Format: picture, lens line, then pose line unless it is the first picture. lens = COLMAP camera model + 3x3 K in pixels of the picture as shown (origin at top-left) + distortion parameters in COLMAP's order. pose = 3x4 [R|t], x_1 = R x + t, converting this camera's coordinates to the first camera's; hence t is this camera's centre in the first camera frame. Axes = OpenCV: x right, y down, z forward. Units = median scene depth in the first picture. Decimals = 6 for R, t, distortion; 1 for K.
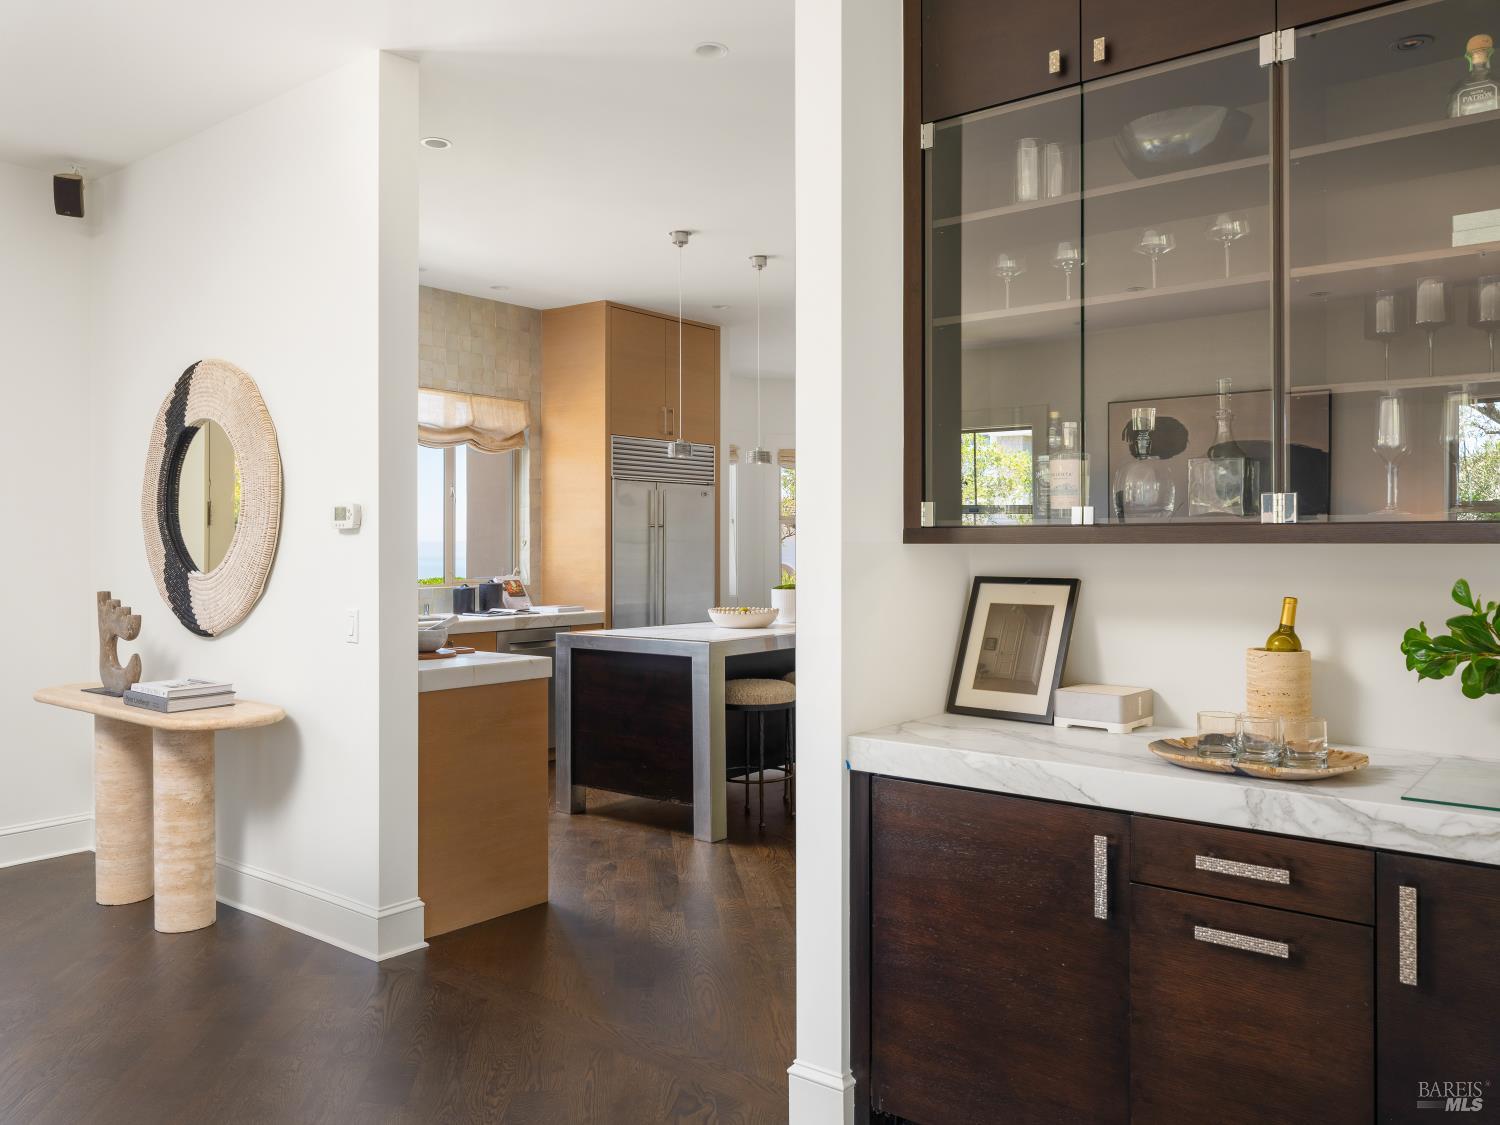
lens RADIAL K [[1141.8, 0, 757.7], [0, 1141.8, 555.9], [0, 0, 1]] dist [0.008123, 0.000890]
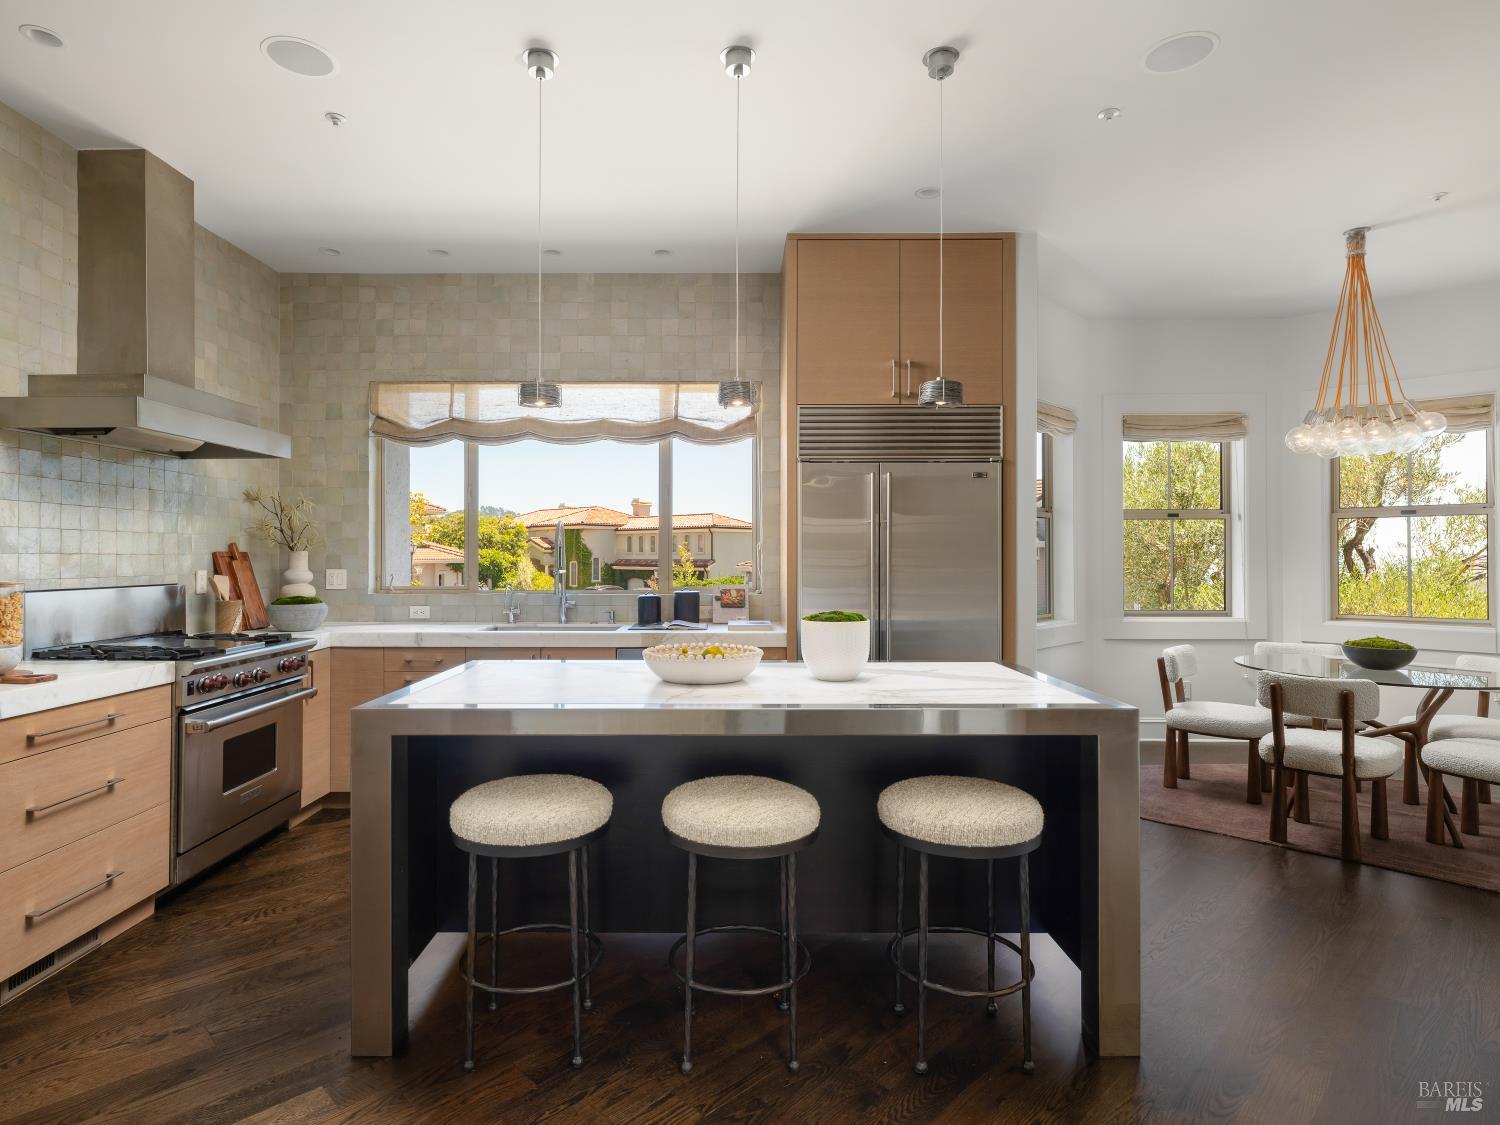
lens RADIAL K [[825.6, 0, 741.4], [0, 825.6, 548.8], [0, 0, 1]] dist [-0.005764, 0.000348]
pose [[0.616809, -0.010559, -0.787042, 0.790945], [-0.004930, 0.999839, -0.017277, 0.004326], [0.787098, 0.014537, 0.616657, 1.726667]]
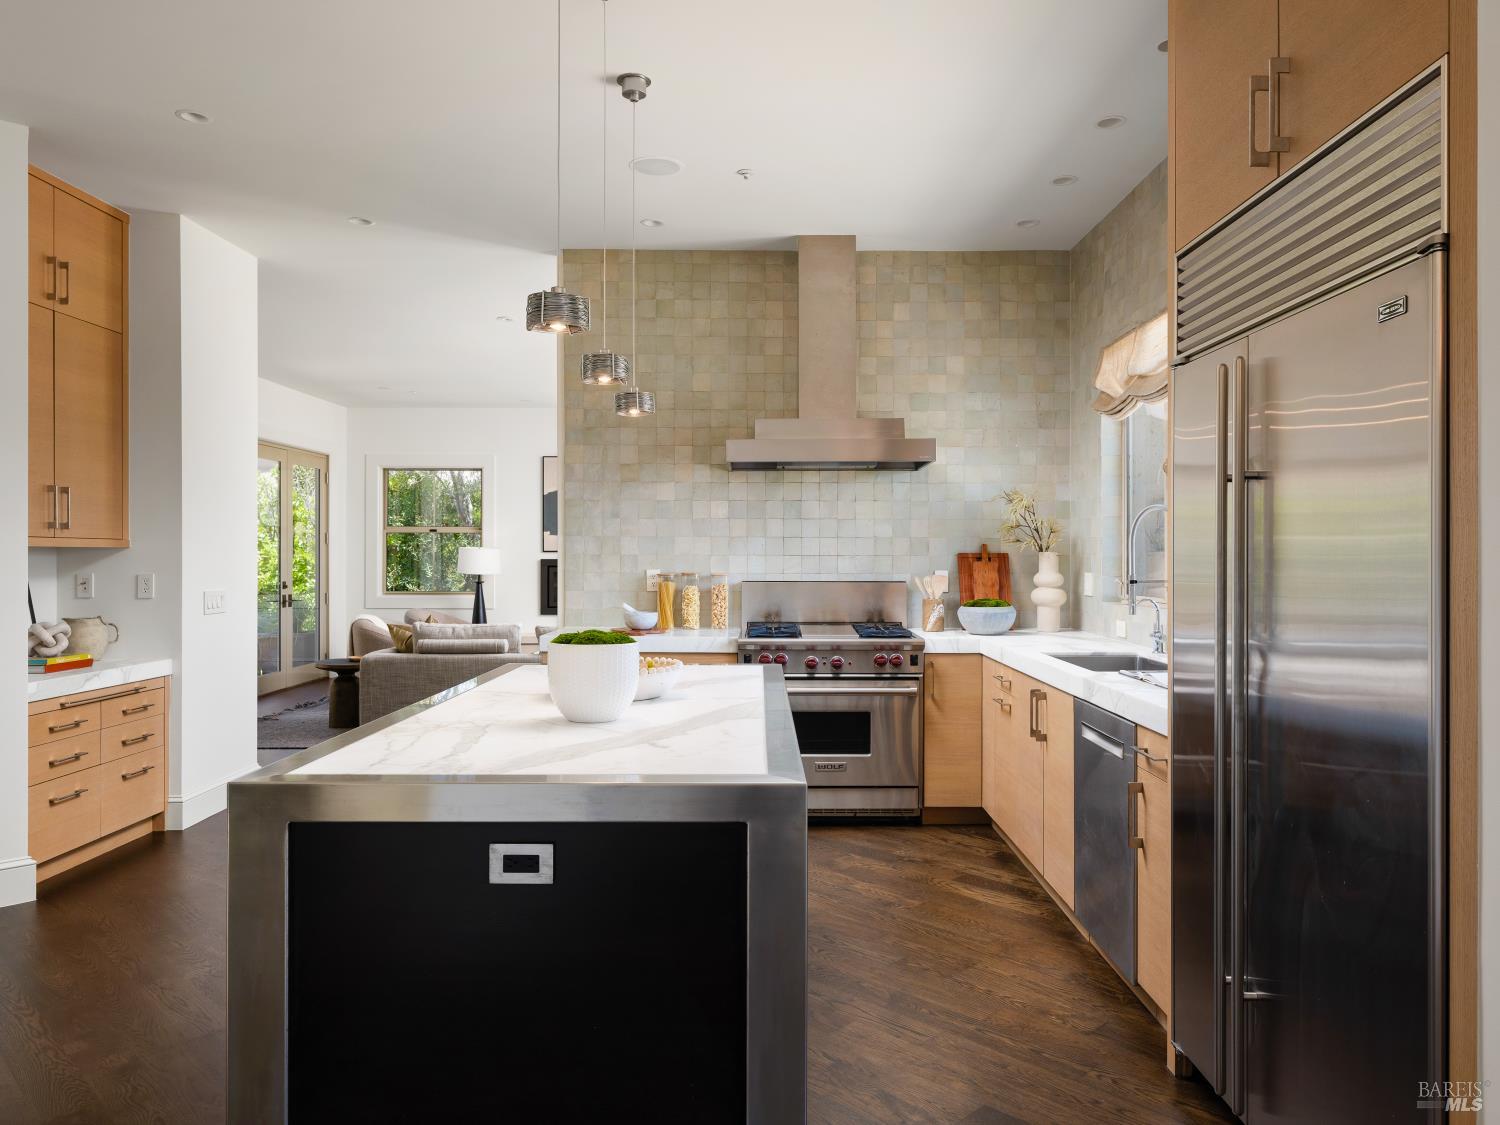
lens RADIAL K [[1014.3, 0, 758.3], [0, 1014.3, 564.5], [0, 0, 1]] dist [0.009582, -0.010166]
pose [[-0.782891, 0.003004, -0.622151, 0.539956], [-0.008156, 0.999853, 0.015091, -0.015176], [0.622105, 0.016889, -0.782751, 3.205198]]
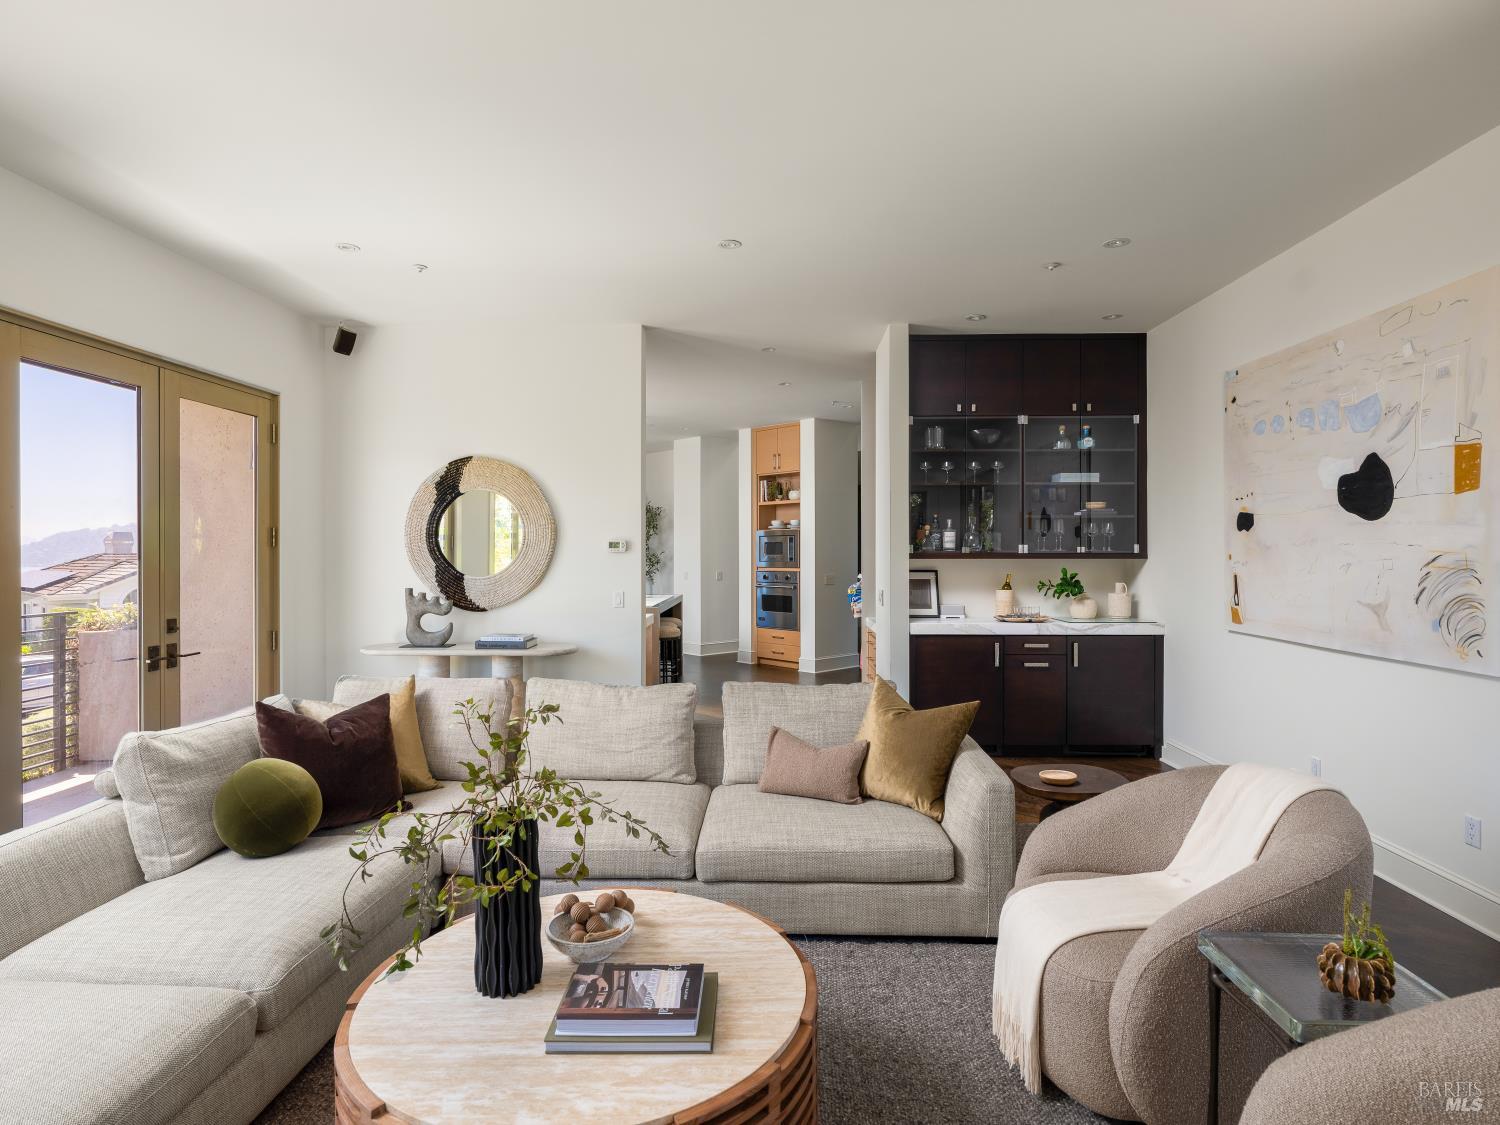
lens RADIAL K [[825.6, 0, 745.5], [0, 825.6, 558.3], [0, 0, 1]] dist [-0.005764, 0.000348]
pose [[0.801318, -0.008540, 0.598178, -1.447826], [0.007450, 0.999963, 0.004296, -0.023363], [-0.598193, 0.001014, 0.801352, -0.442588]]
